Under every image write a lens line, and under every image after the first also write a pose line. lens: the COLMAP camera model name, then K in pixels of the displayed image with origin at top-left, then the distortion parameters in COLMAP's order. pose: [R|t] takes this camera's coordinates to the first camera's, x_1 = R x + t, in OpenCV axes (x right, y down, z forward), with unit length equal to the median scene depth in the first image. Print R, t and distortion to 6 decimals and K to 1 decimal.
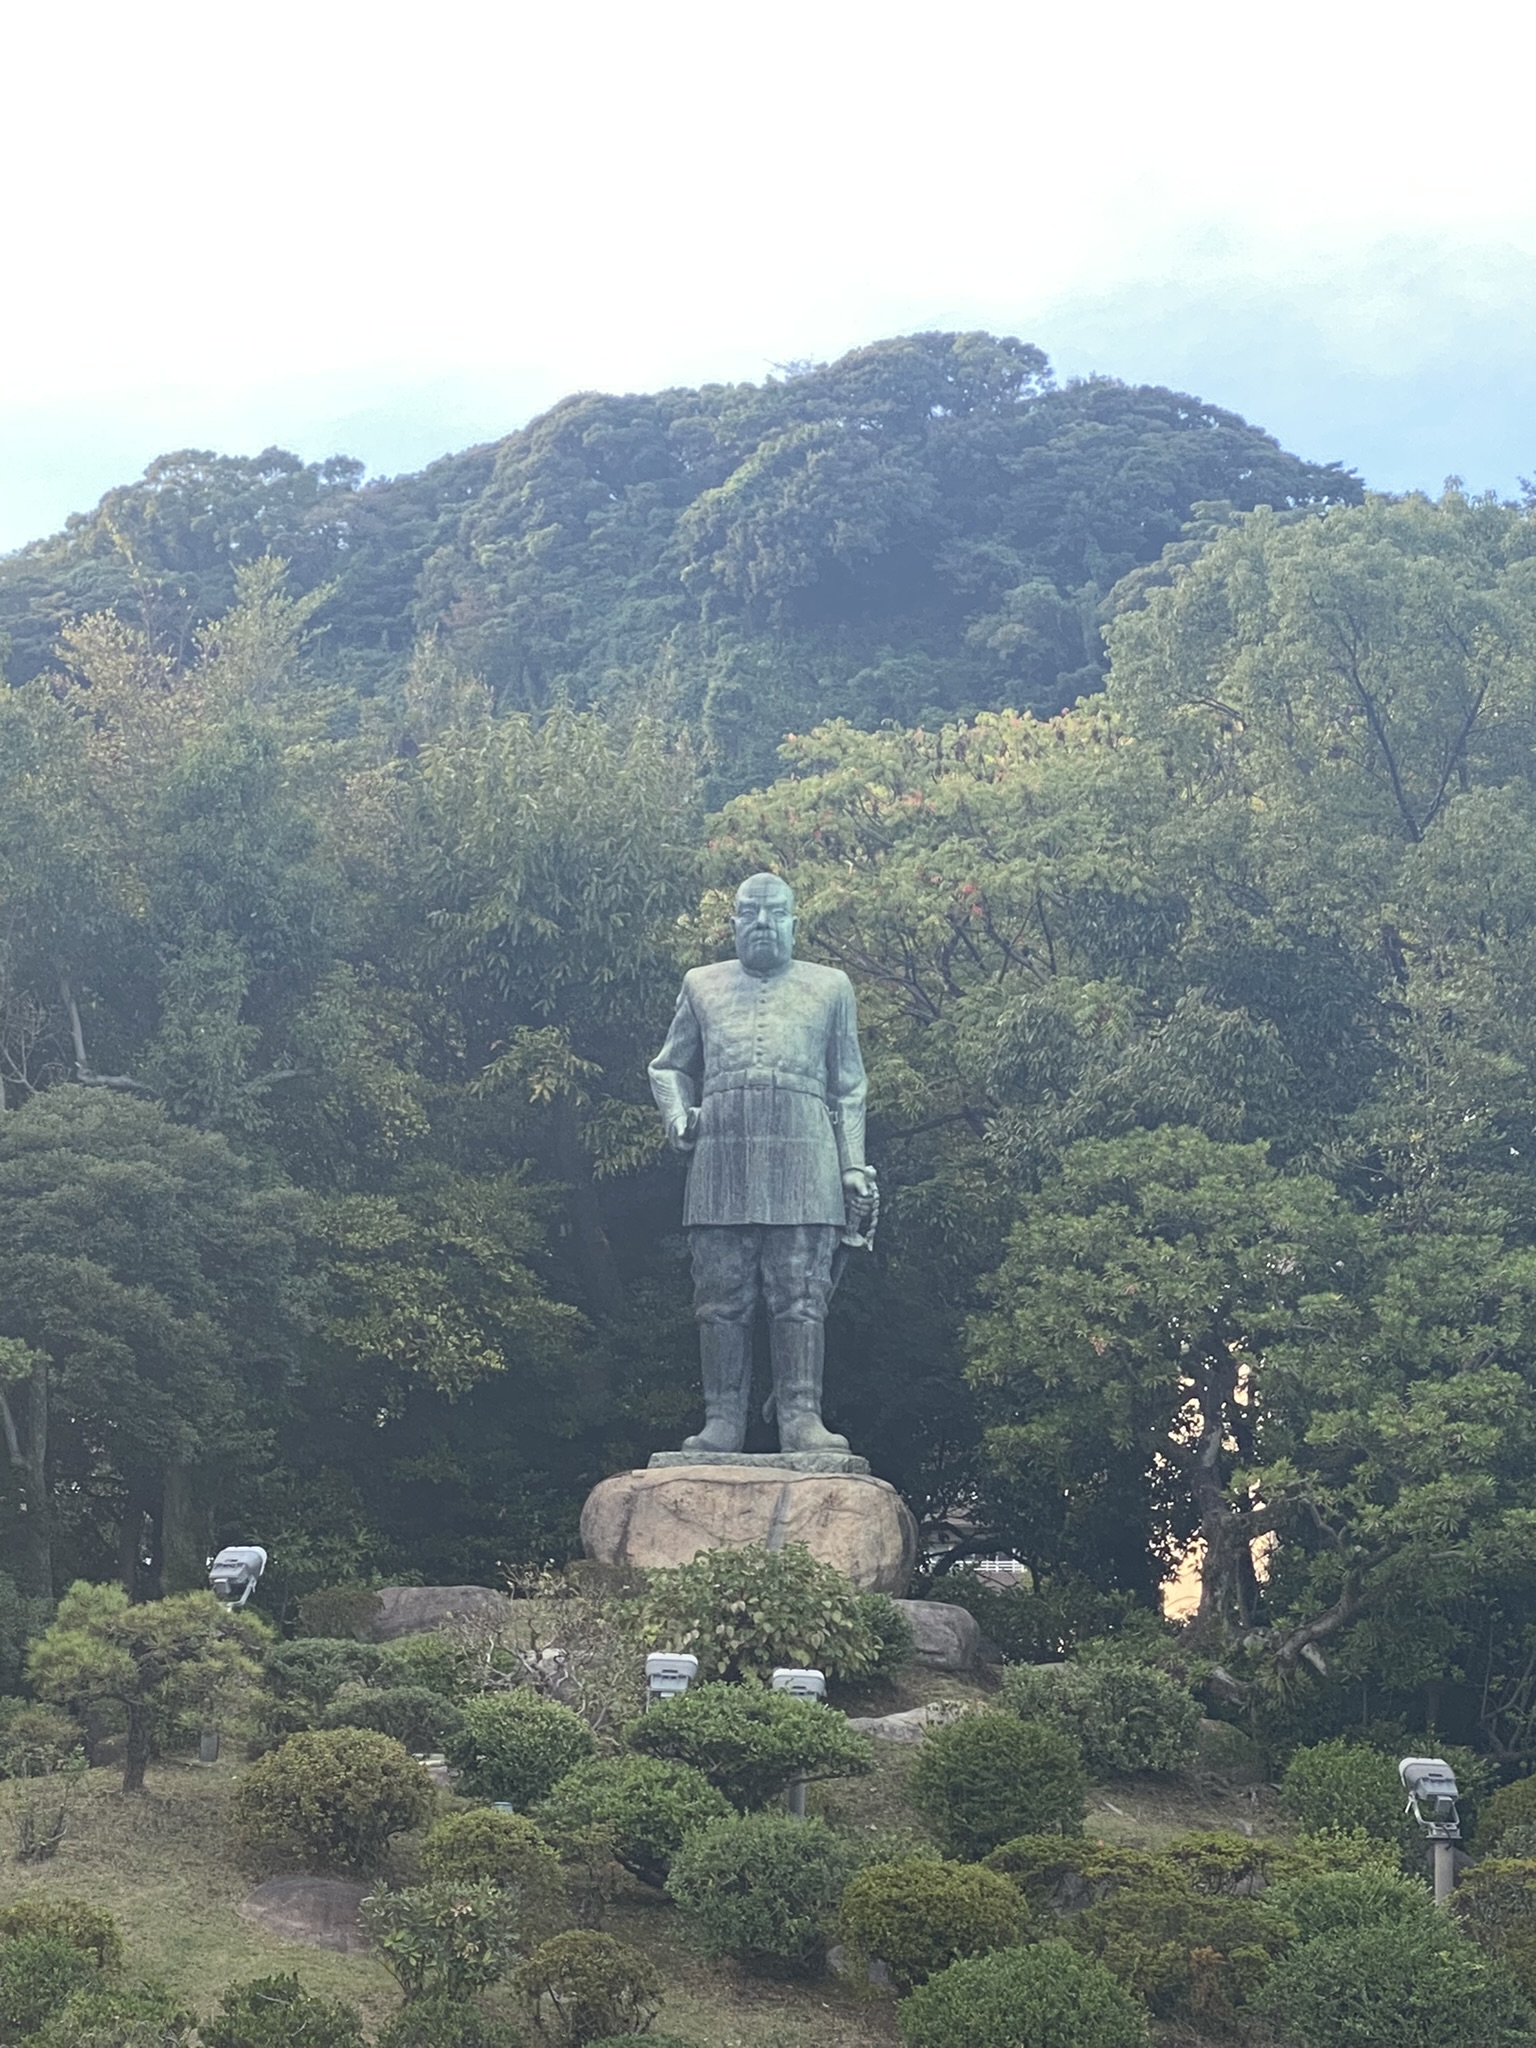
lens RADIAL K [[5500.5, 0, 764.1], [0, 5500.5, 1022.4], [0, 0, 1]] dist [0.193656, 0.000000]
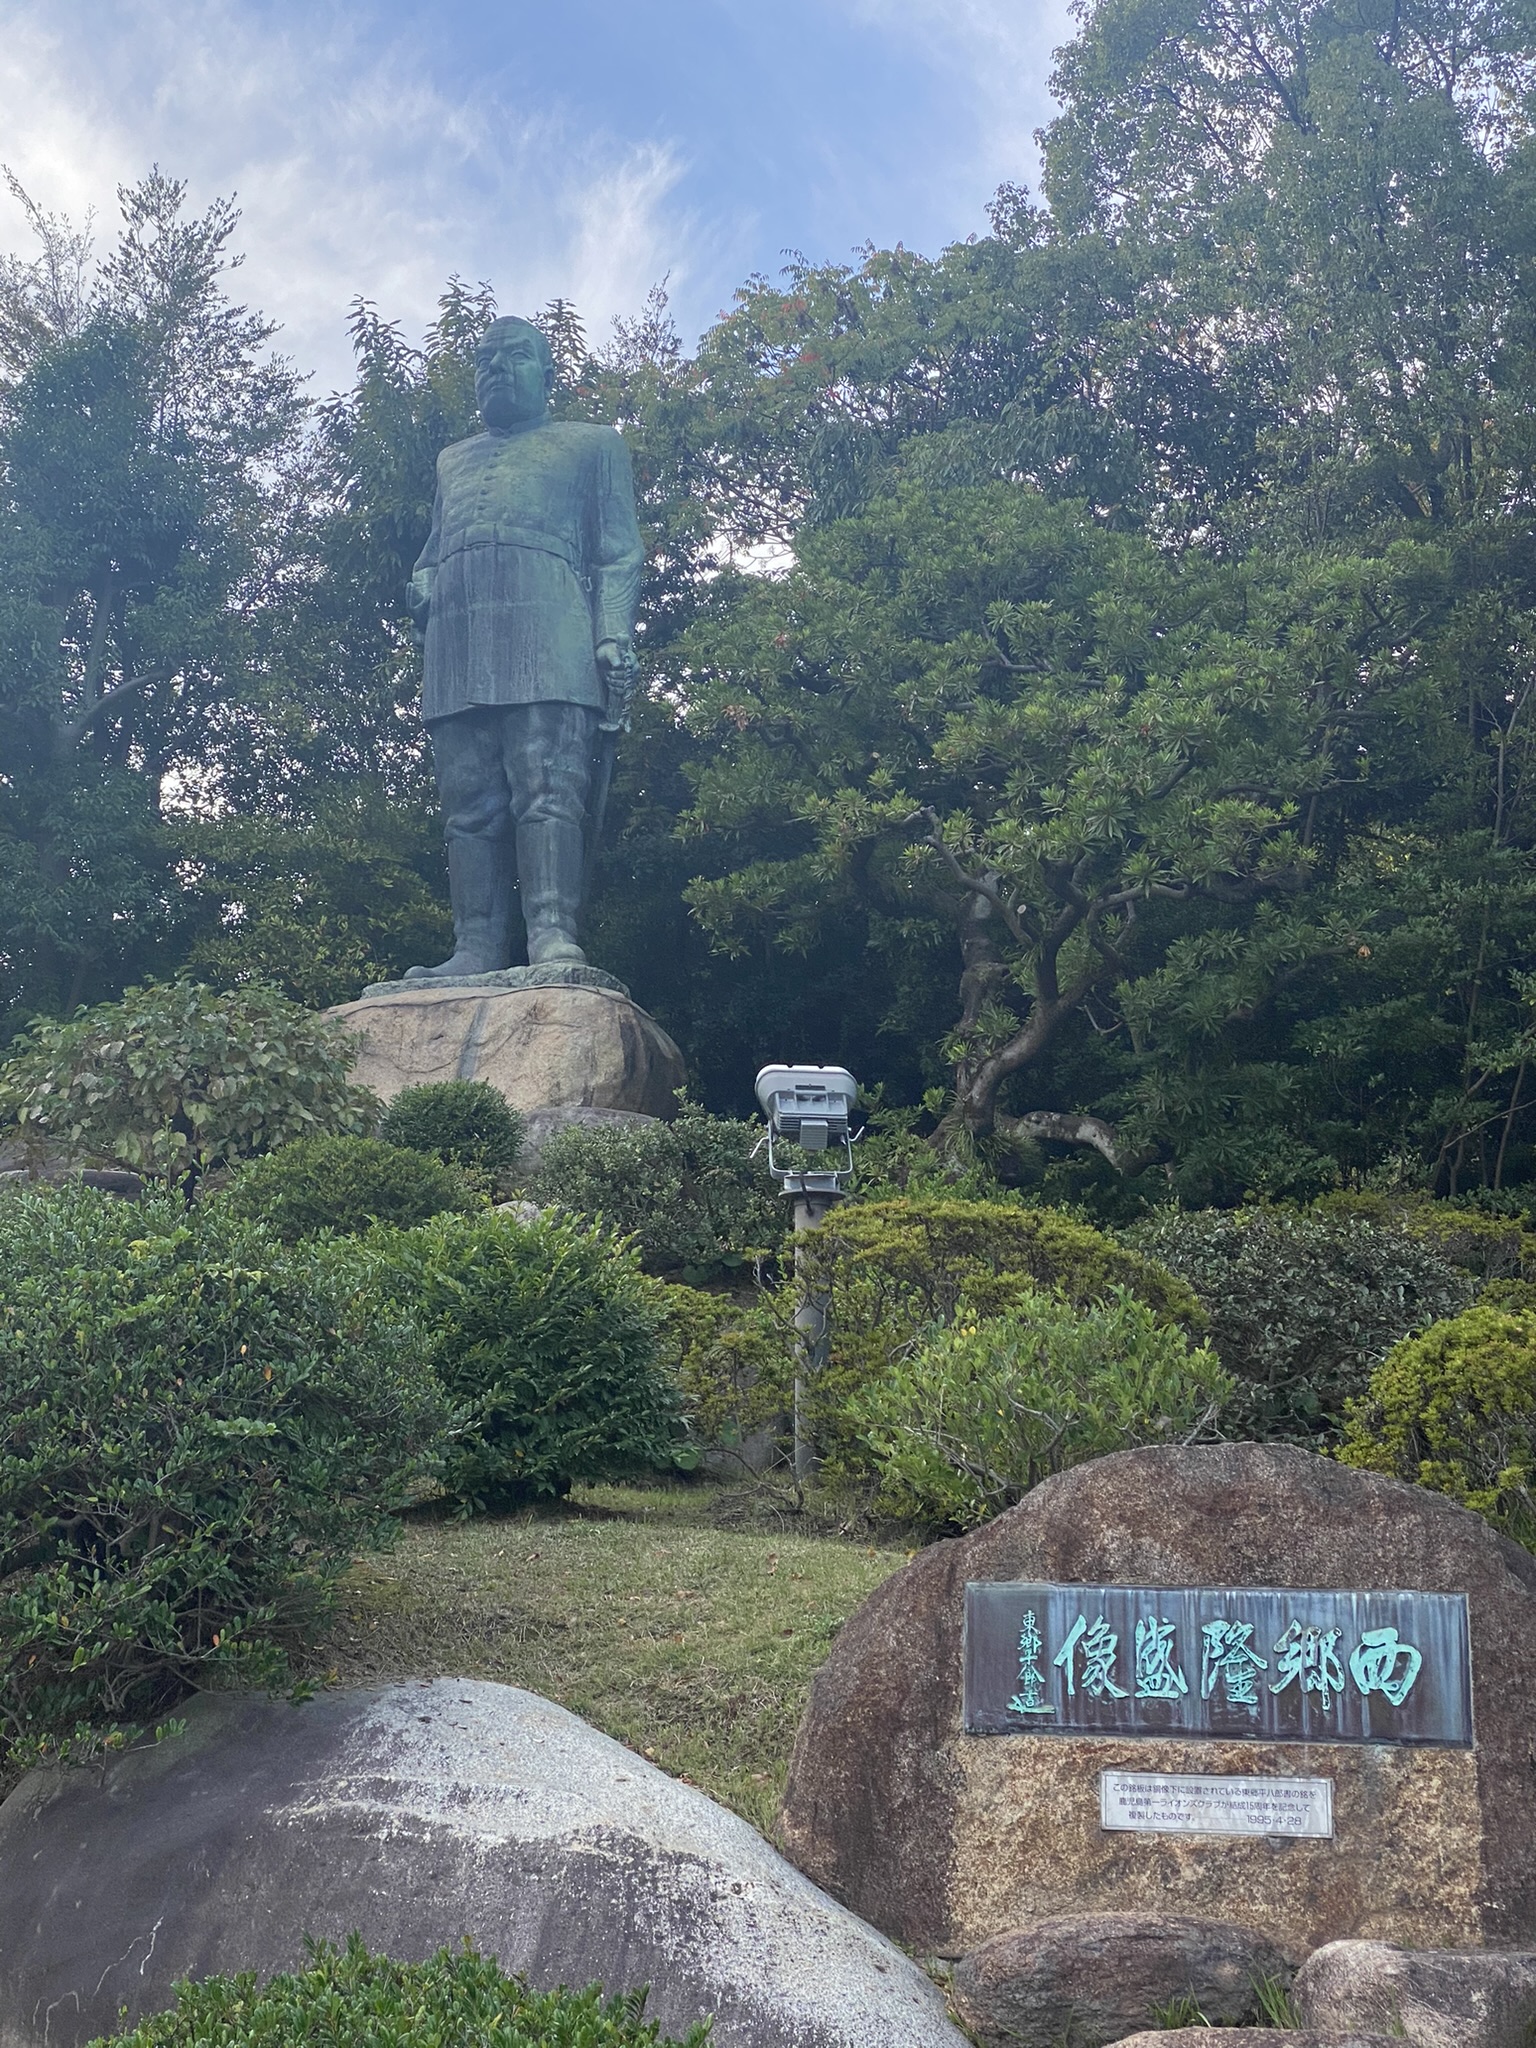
lens RADIAL K [[3218.3, 0, 767.2], [0, 3218.3, 1023.3], [0, 0, 1]] dist [0.050683, 0.000000]
pose [[0.974261, -0.072024, -0.213607, 0.139159], [0.062151, 0.996680, -0.052592, 0.111320], [0.216686, 0.037962, 0.975503, 0.539790]]
